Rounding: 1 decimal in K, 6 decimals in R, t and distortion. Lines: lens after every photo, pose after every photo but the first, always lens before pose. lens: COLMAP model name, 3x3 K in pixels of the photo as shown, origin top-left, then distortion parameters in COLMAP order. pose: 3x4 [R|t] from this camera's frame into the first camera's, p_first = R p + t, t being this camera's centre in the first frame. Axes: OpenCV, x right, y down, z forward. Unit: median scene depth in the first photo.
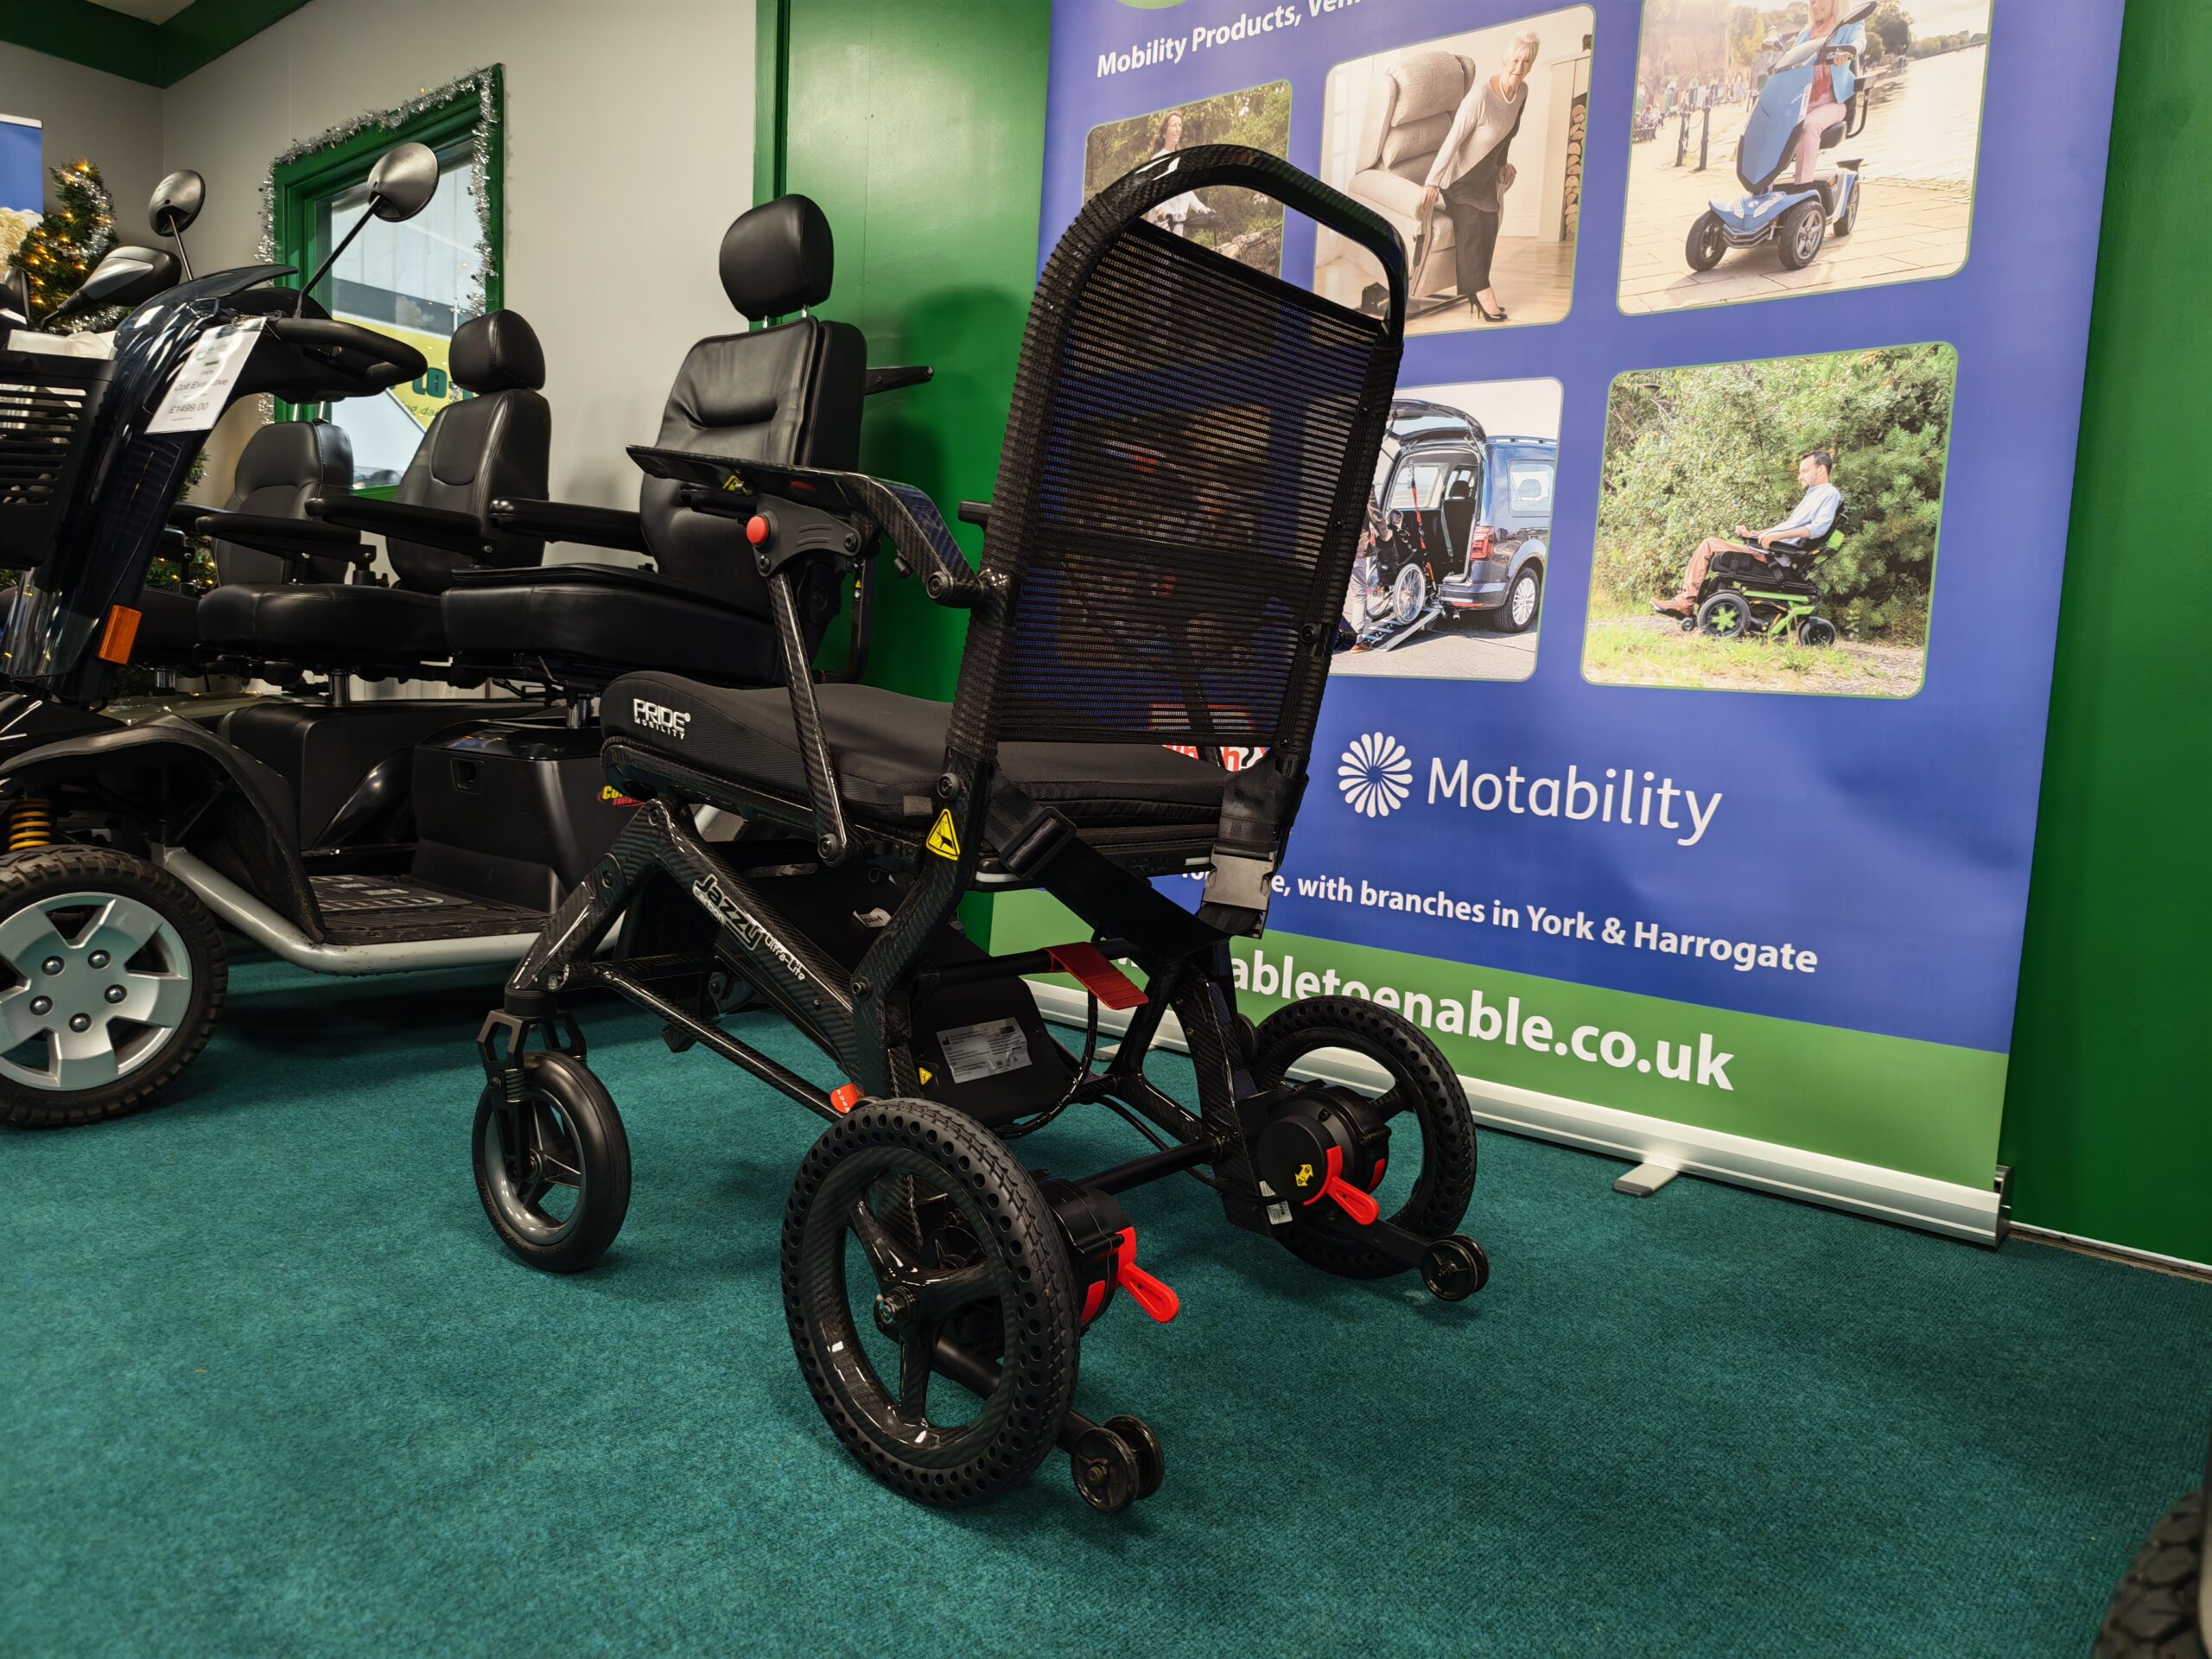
lens RADIAL K [[1538.7, 0, 1106.0], [0, 1538.7, 829.5], [0, 0, 1]] dist [0.028754, -0.024587]
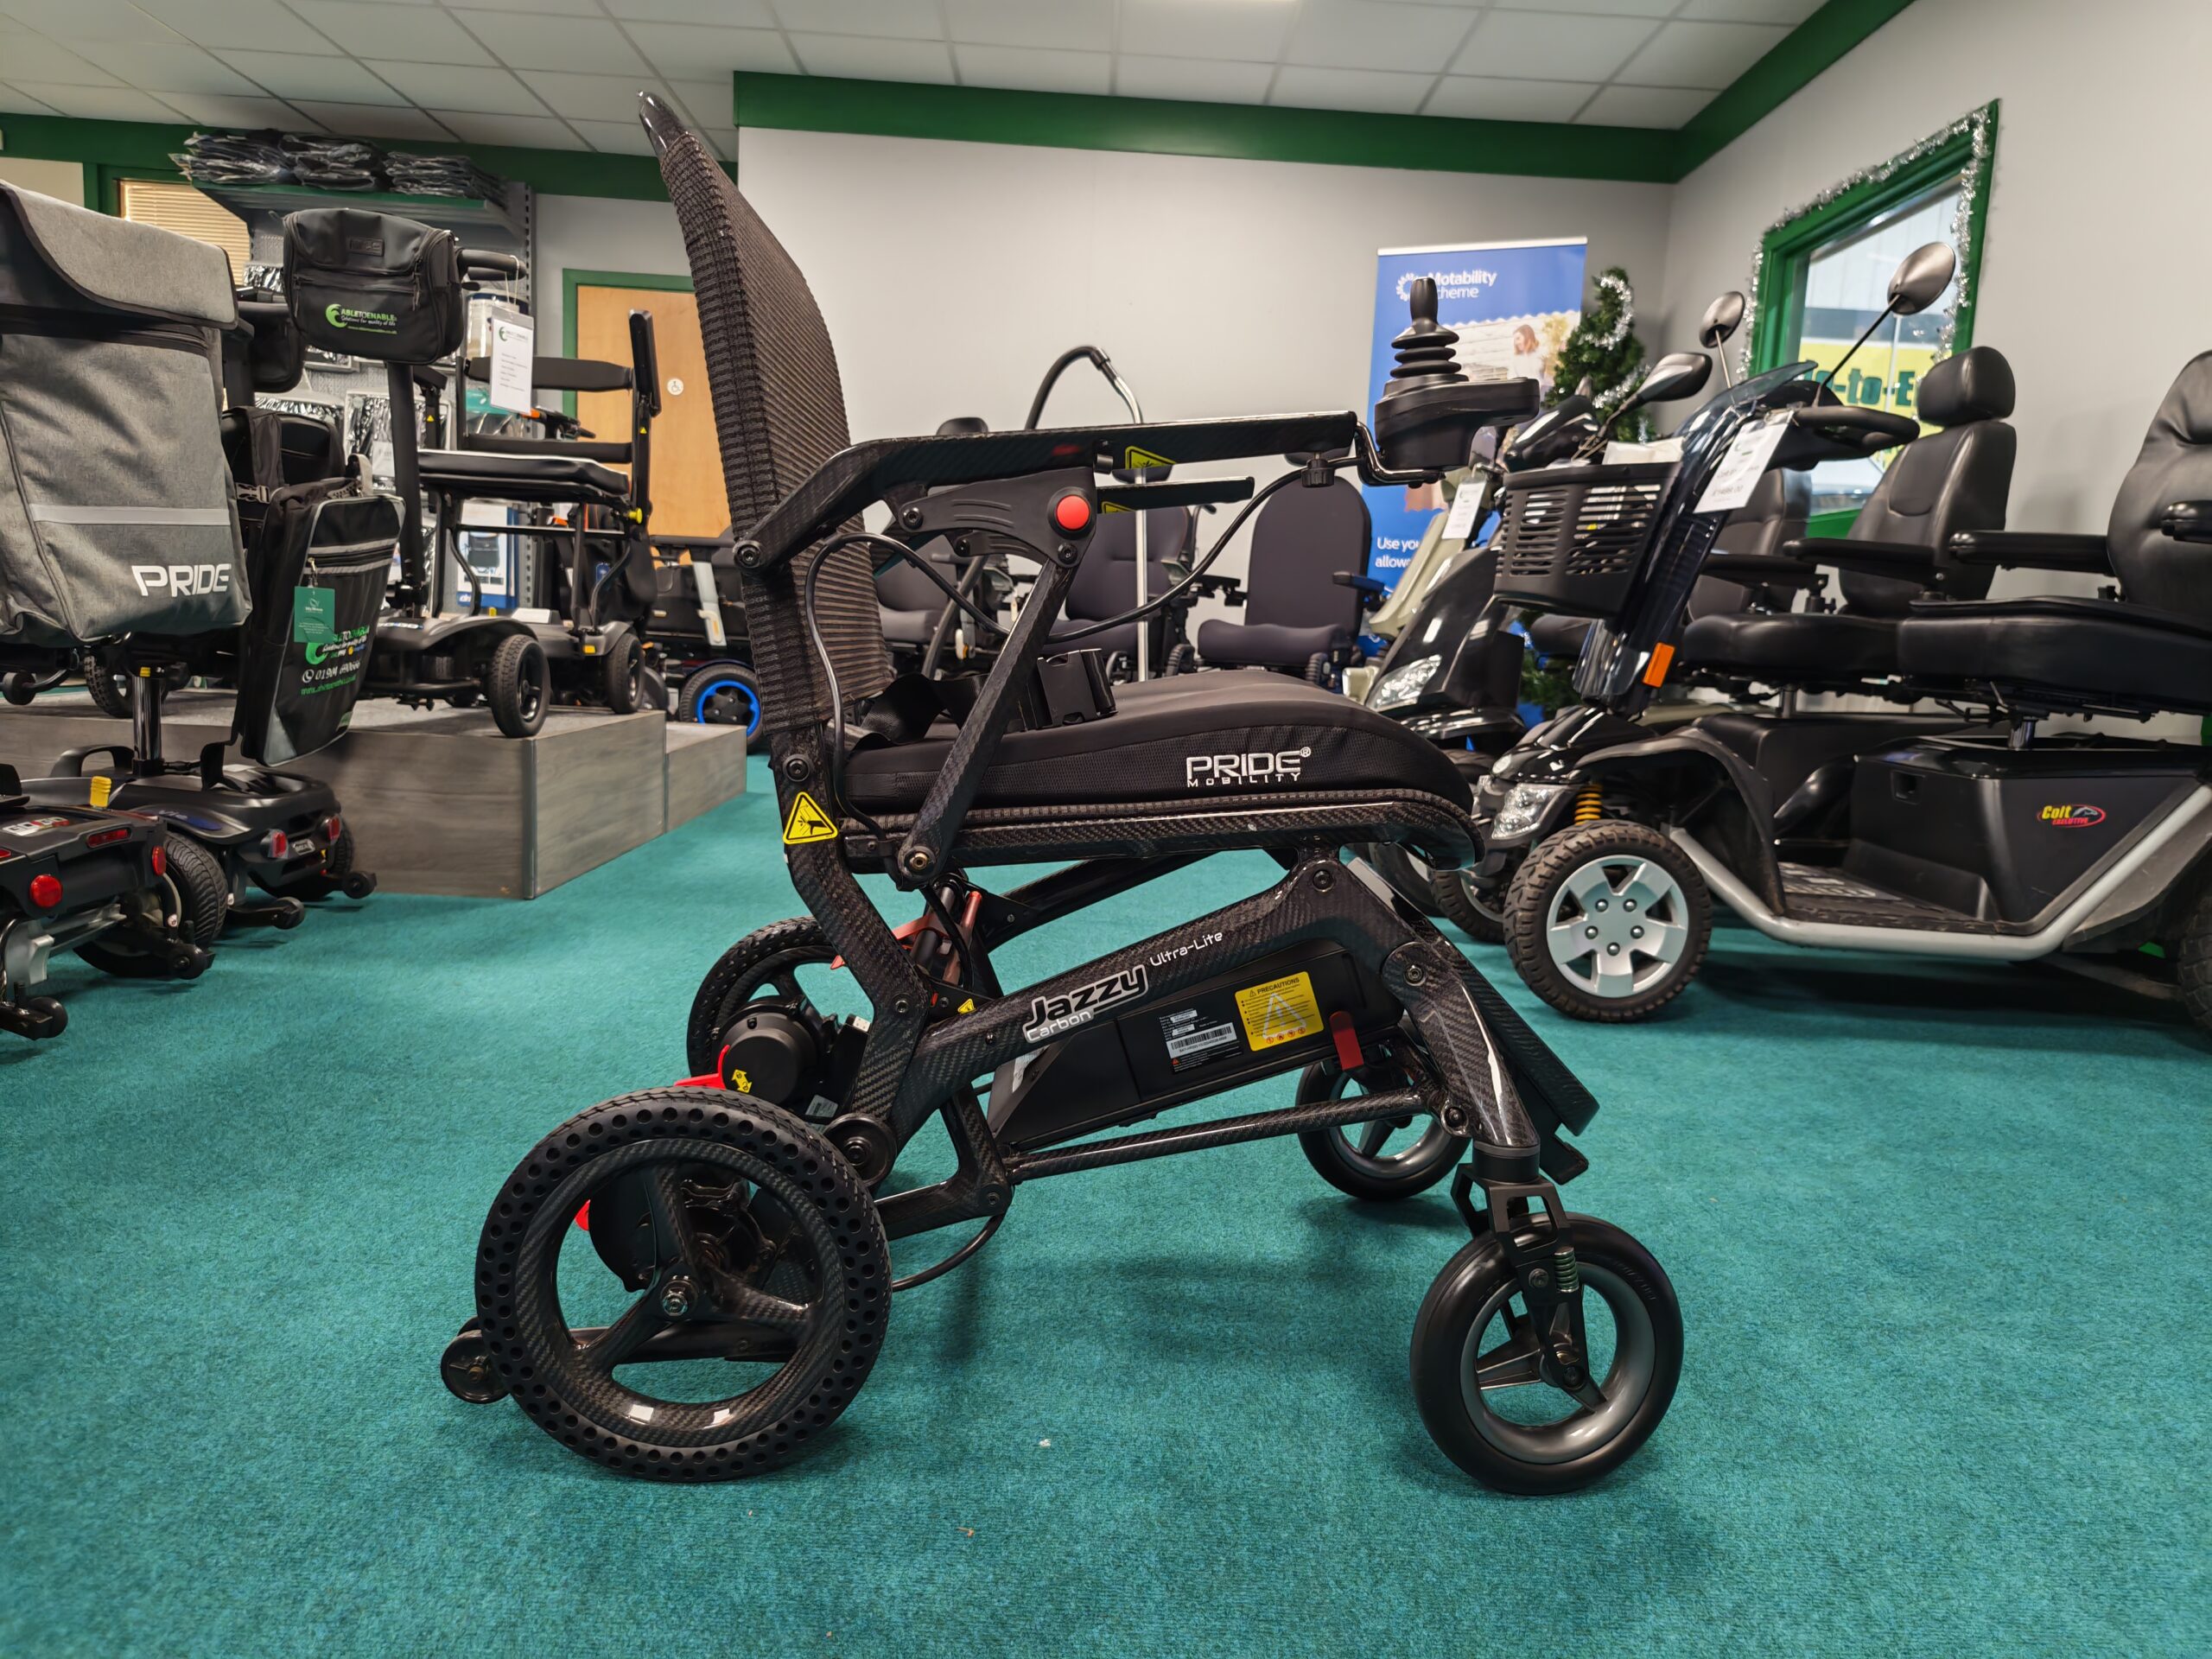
lens RADIAL K [[1538.7, 0, 1106.0], [0, 1538.7, 829.5], [0, 0, 1]] dist [0.028754, -0.024587]
pose [[0.669414, 0.091020, -0.737292, 0.034757], [-0.089076, 0.995140, 0.041977, 0.000805], [0.737530, 0.037575, 0.674269, -0.226209]]
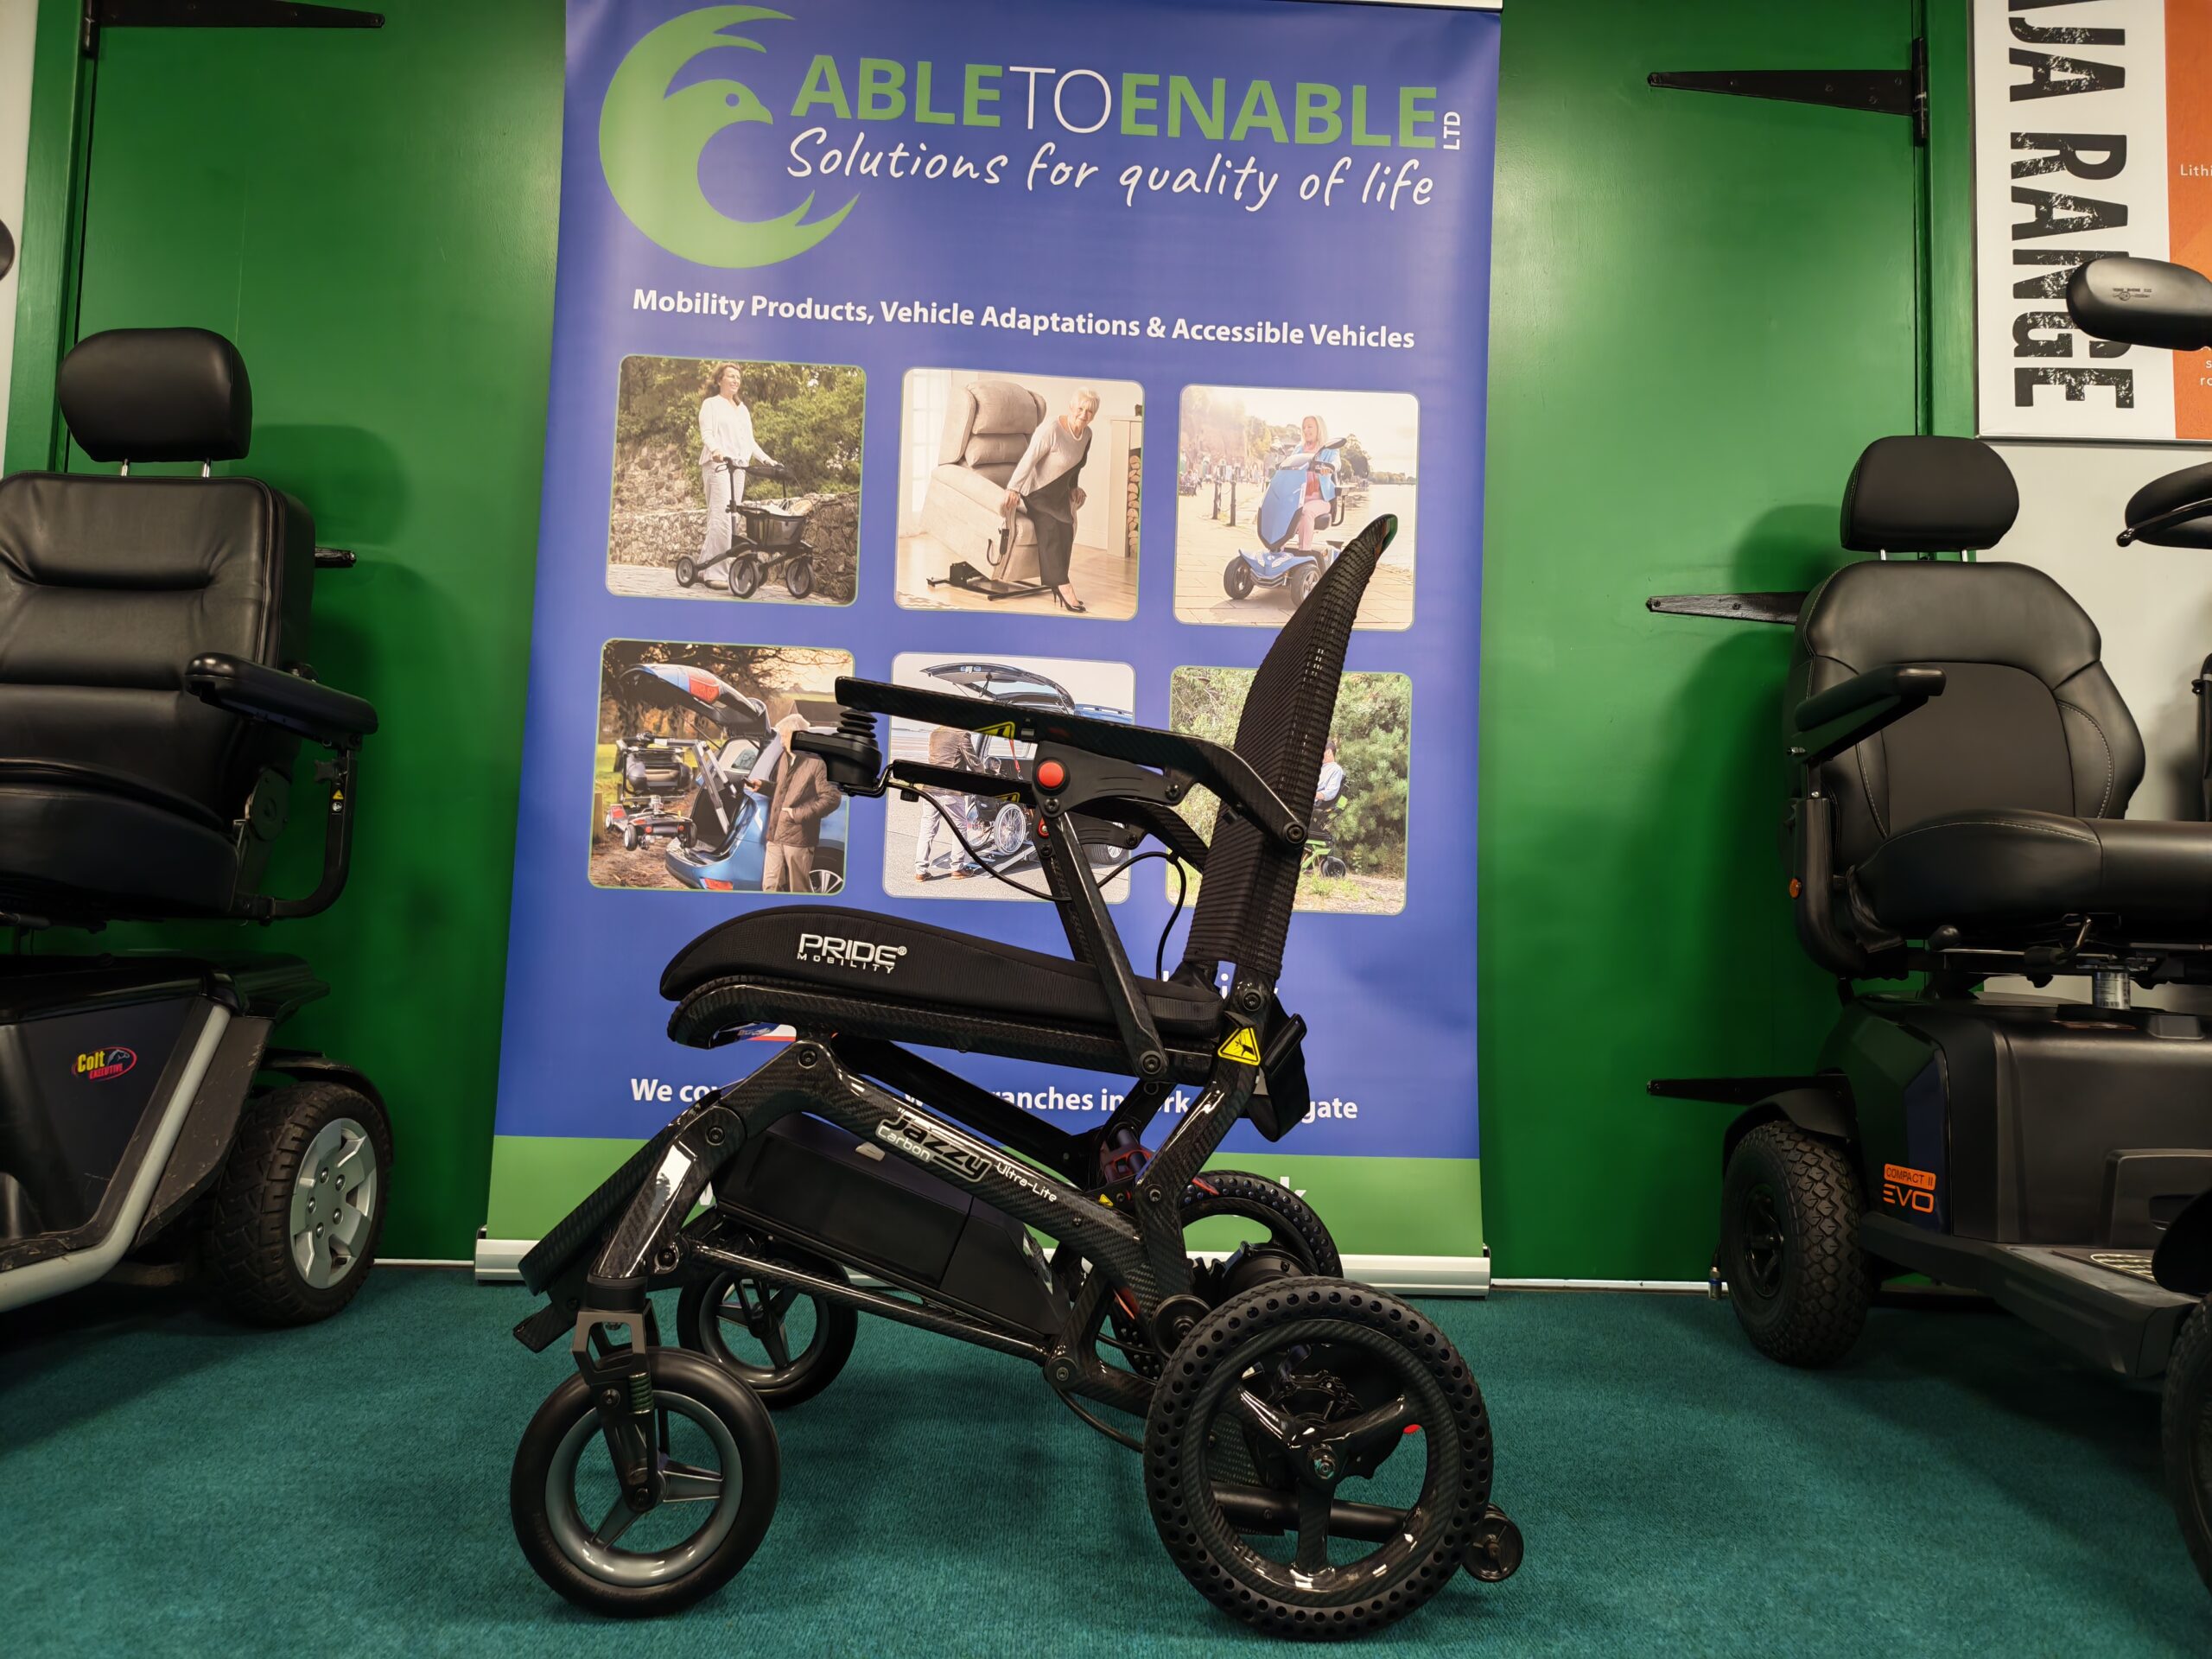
lens RADIAL K [[1457.1, 0, 1231.5], [0, 1457.1, 866.3], [0, 0, 1]] dist [0.032507, -0.020325]
pose [[0.731442, 0.009368, 0.681839, -0.483438], [0.071060, 0.993415, -0.089878, -0.017930], [-0.678191, 0.114192, 0.725960, 0.114758]]
